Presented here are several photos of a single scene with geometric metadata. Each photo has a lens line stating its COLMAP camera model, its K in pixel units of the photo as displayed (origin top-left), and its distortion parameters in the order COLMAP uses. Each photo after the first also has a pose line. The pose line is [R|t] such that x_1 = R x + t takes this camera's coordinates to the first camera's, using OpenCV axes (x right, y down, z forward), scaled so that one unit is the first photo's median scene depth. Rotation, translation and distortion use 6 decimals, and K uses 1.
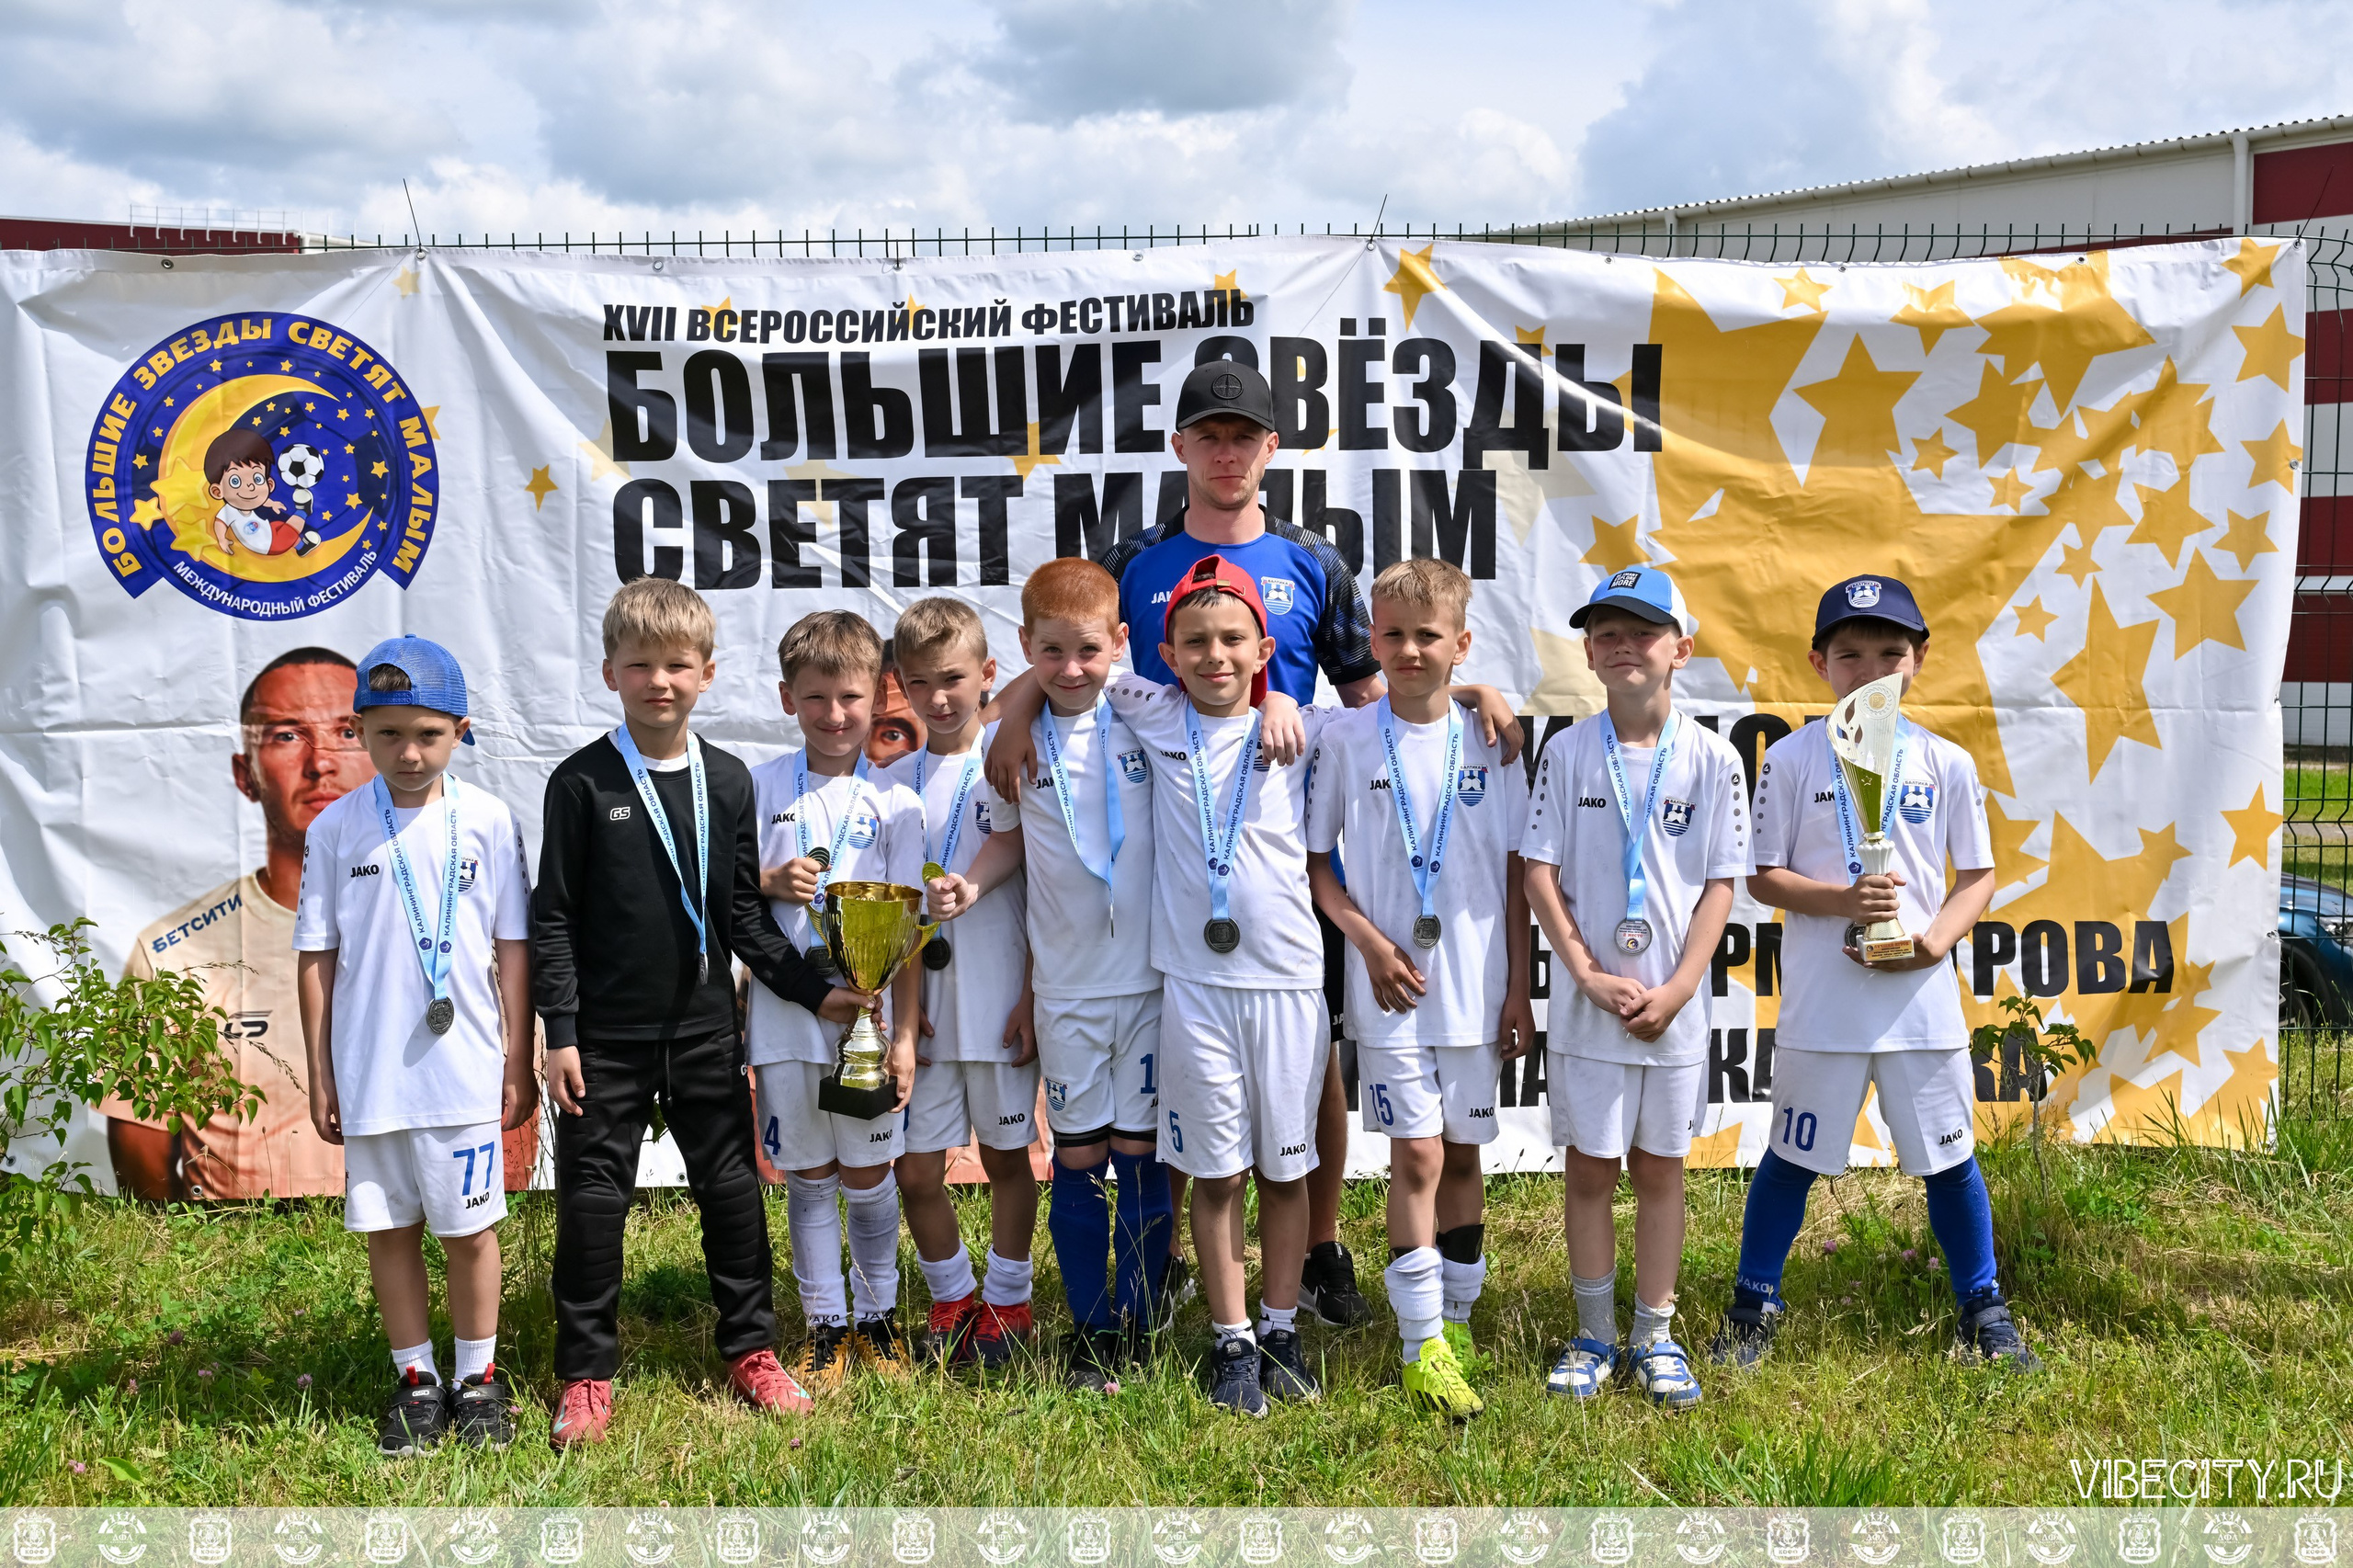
lens RADIAL K [[2535.5, 0, 1211.5], [0, 2535.5, 803.4], [0, 0, 1]] dist [-0.011112, -0.058055]
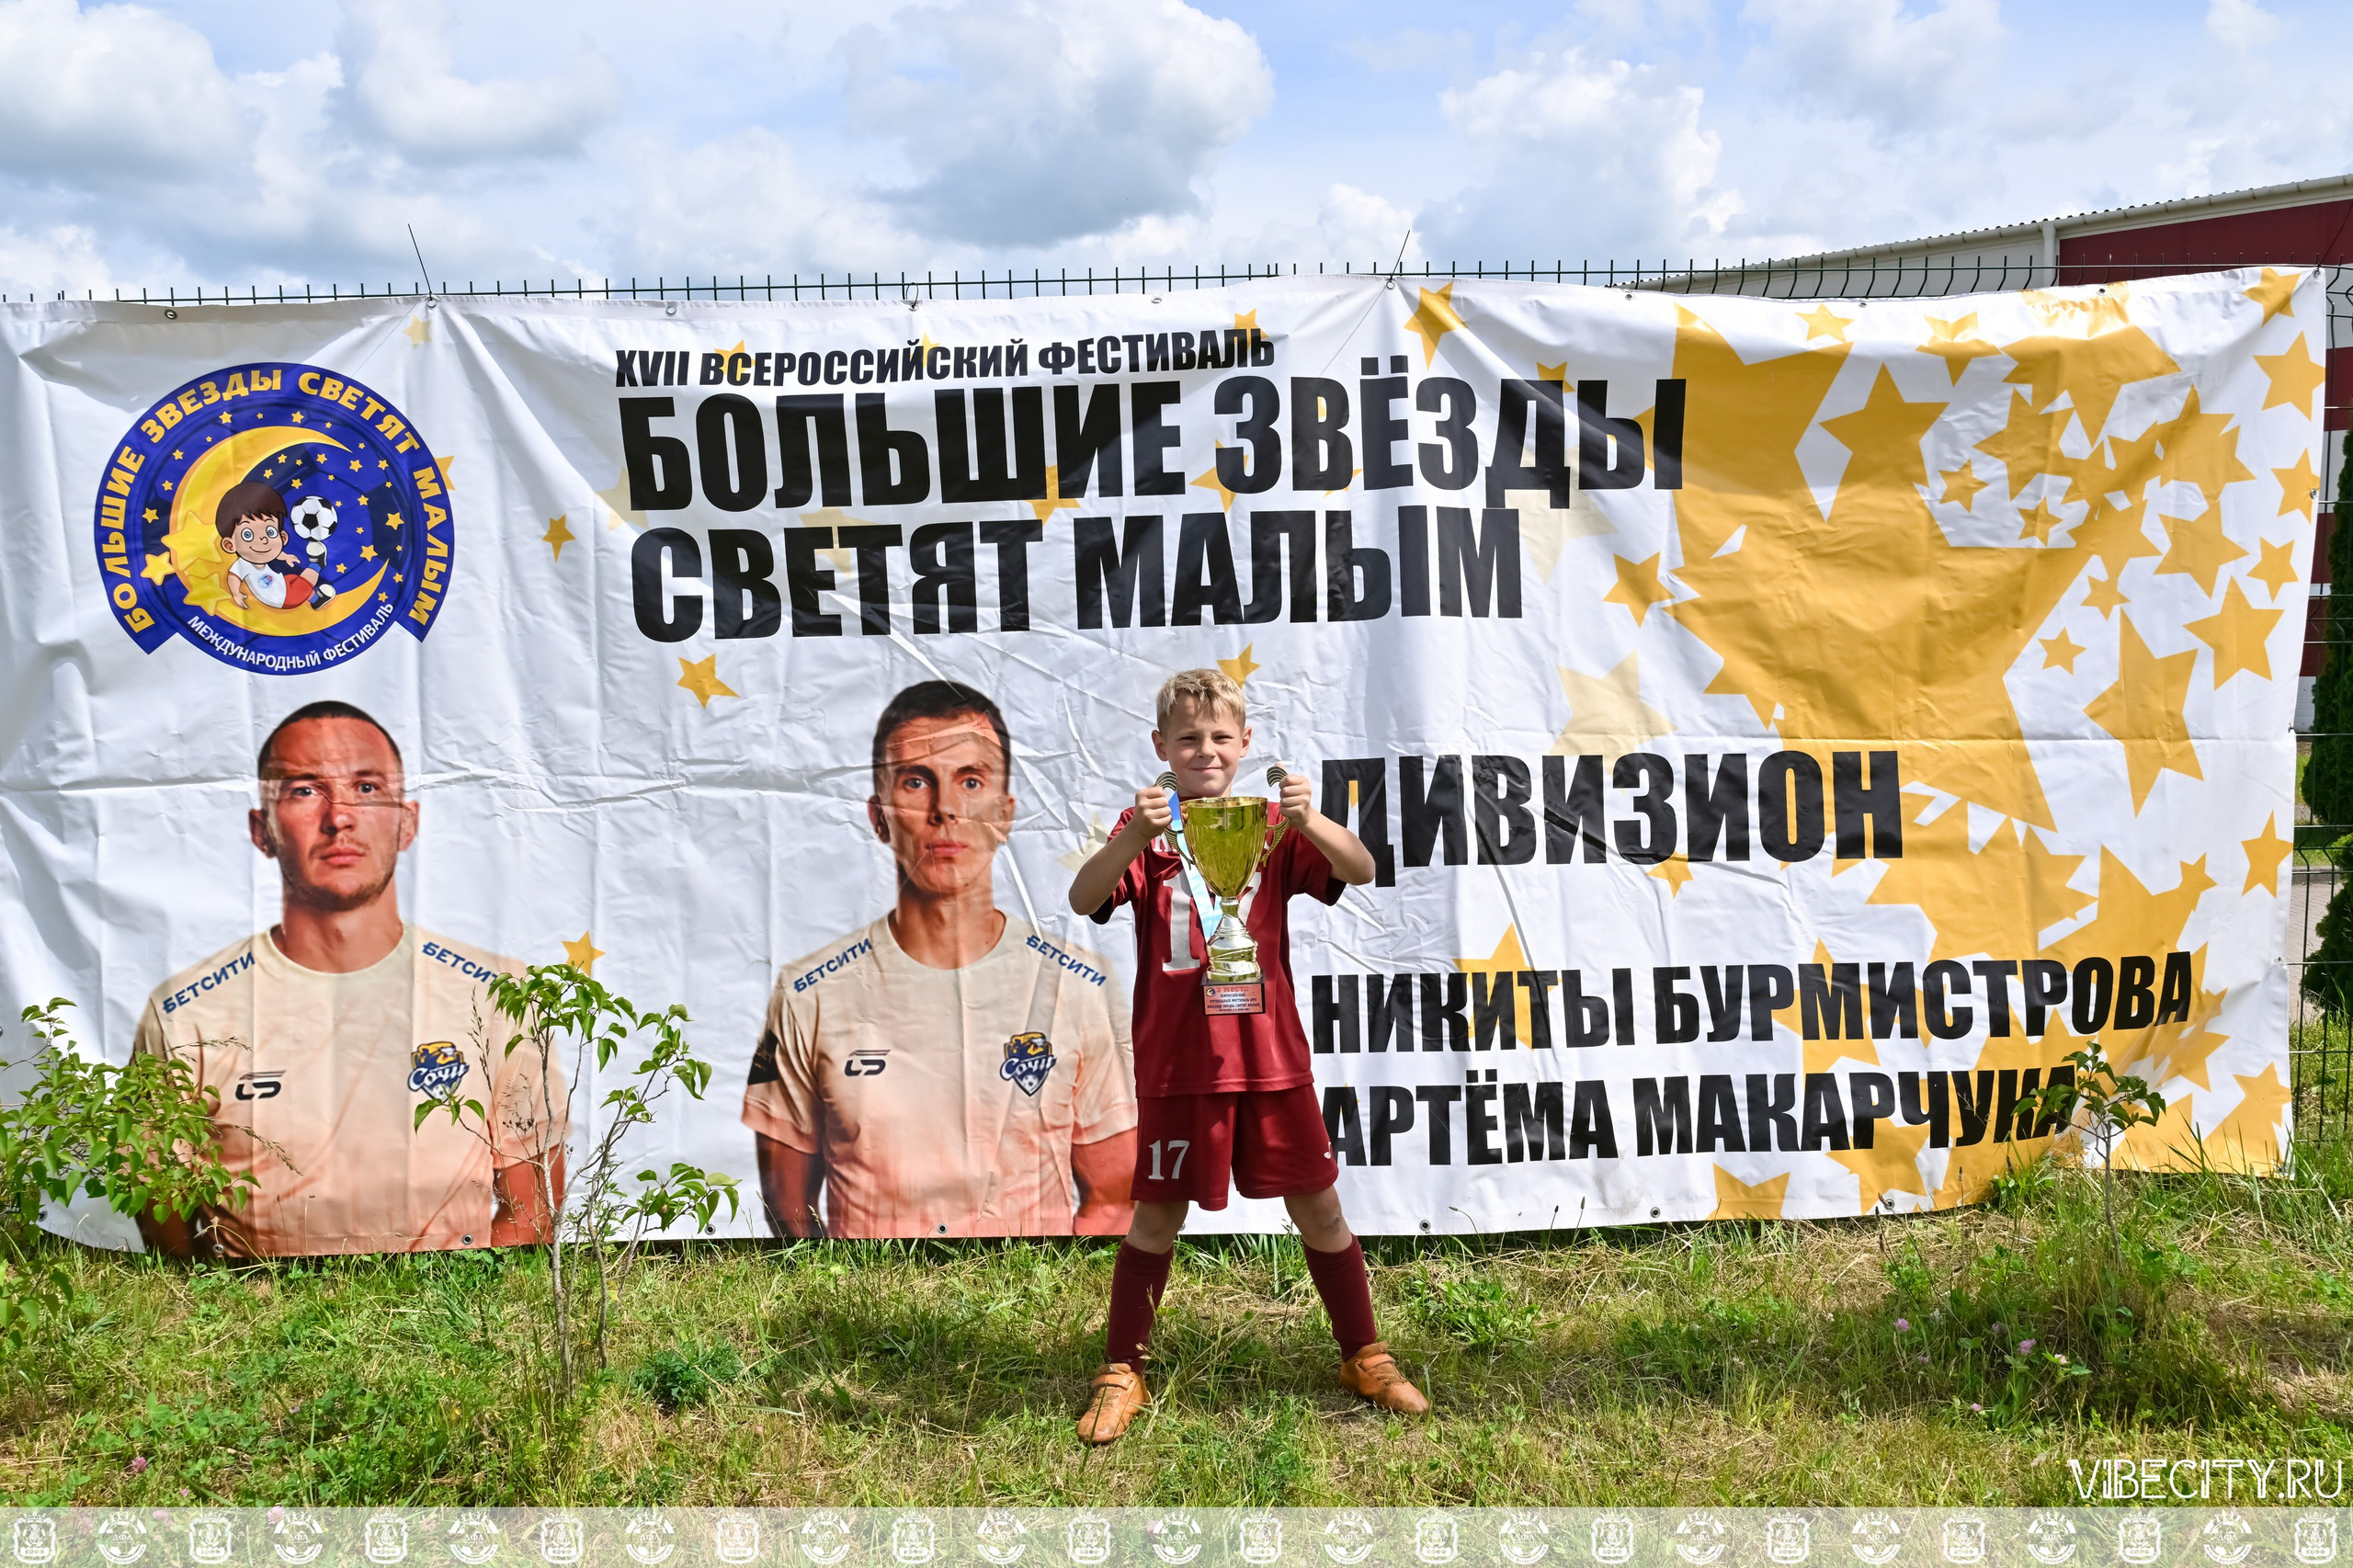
lens RADIAL K [[1922.3, 0, 1160.0], [0, 1922.3, 804.0], [0, 0, 1]] dist [0.017075, -0.062274]
pose [[0.999831, -0.011119, -0.014652, -0.018741], [0.011129, 0.999938, 0.000615, -0.018270], [0.014644, -0.000778, 0.999892, 0.250162]]
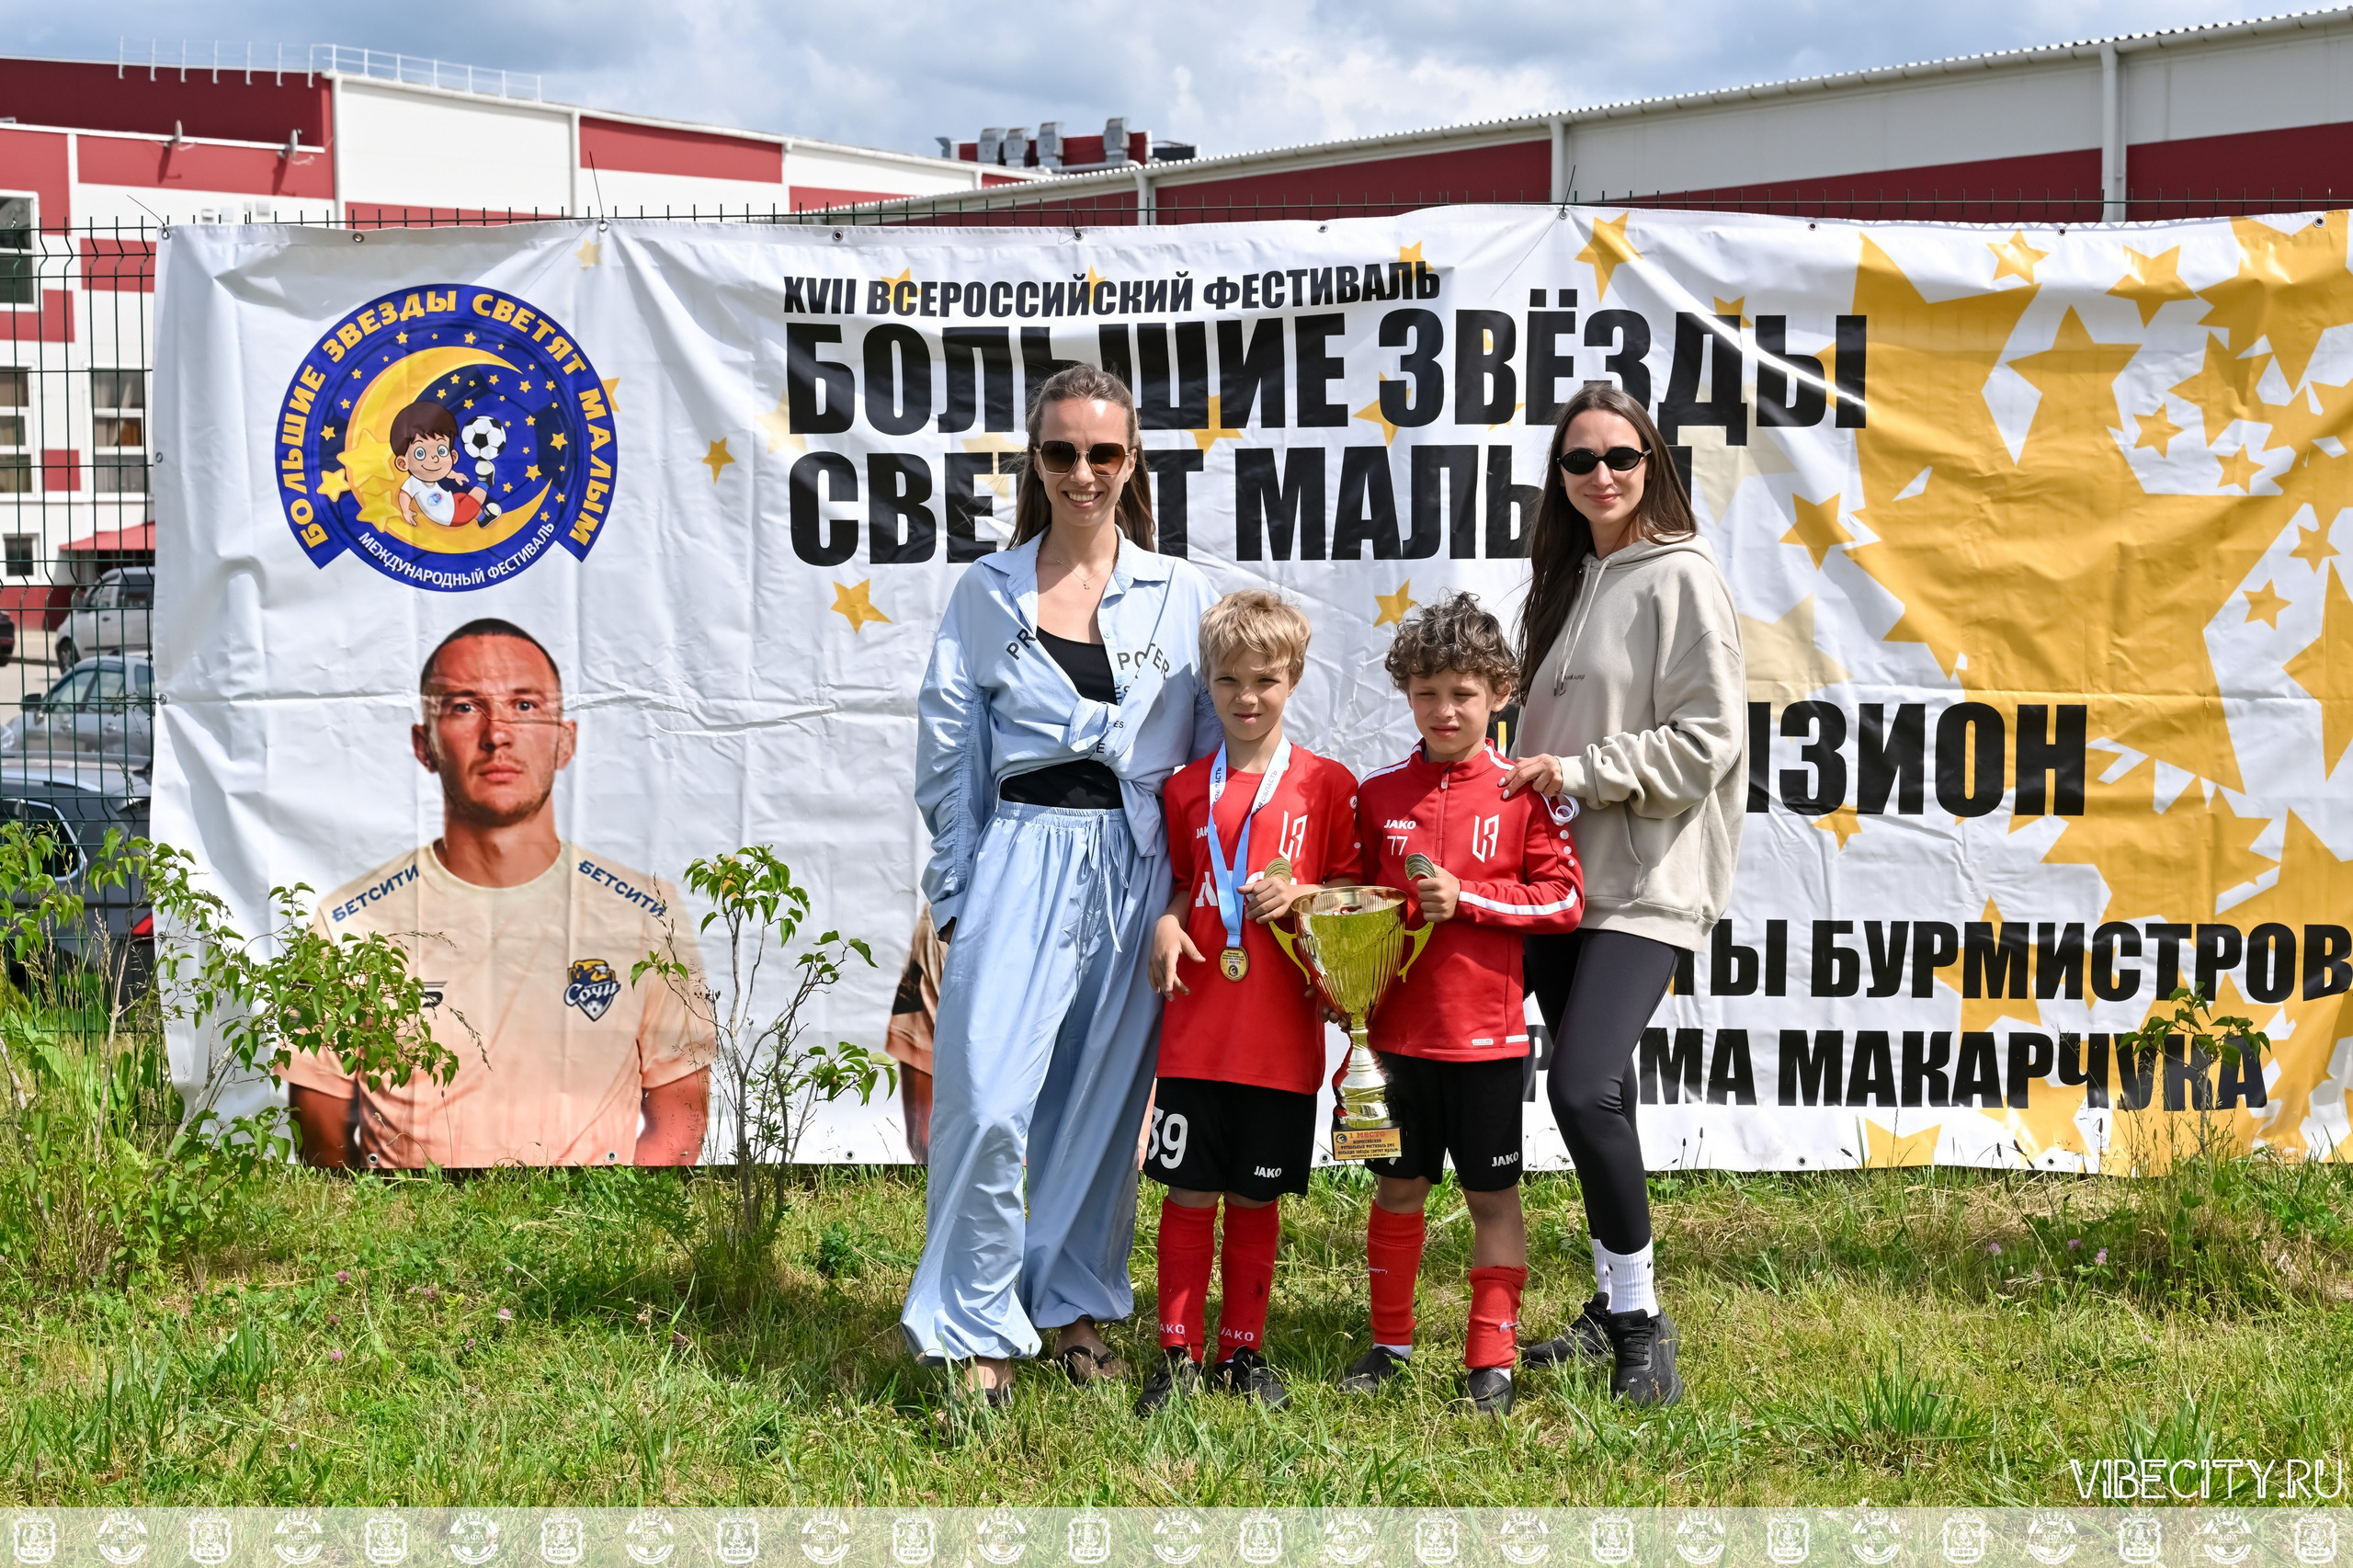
lens RADIAL K [[3457.5, 0, 1167.3], [0, 3457.5, 873.5], [0, 0, 1]] dist [-0.051638, 0.070653]
pose [[0.995447, 0.015763, -0.094002, 0.040510], [-0.014117, 0.999736, 0.018153, 0.010413], [0.094263, -0.016744, 0.995406, -0.336082]]
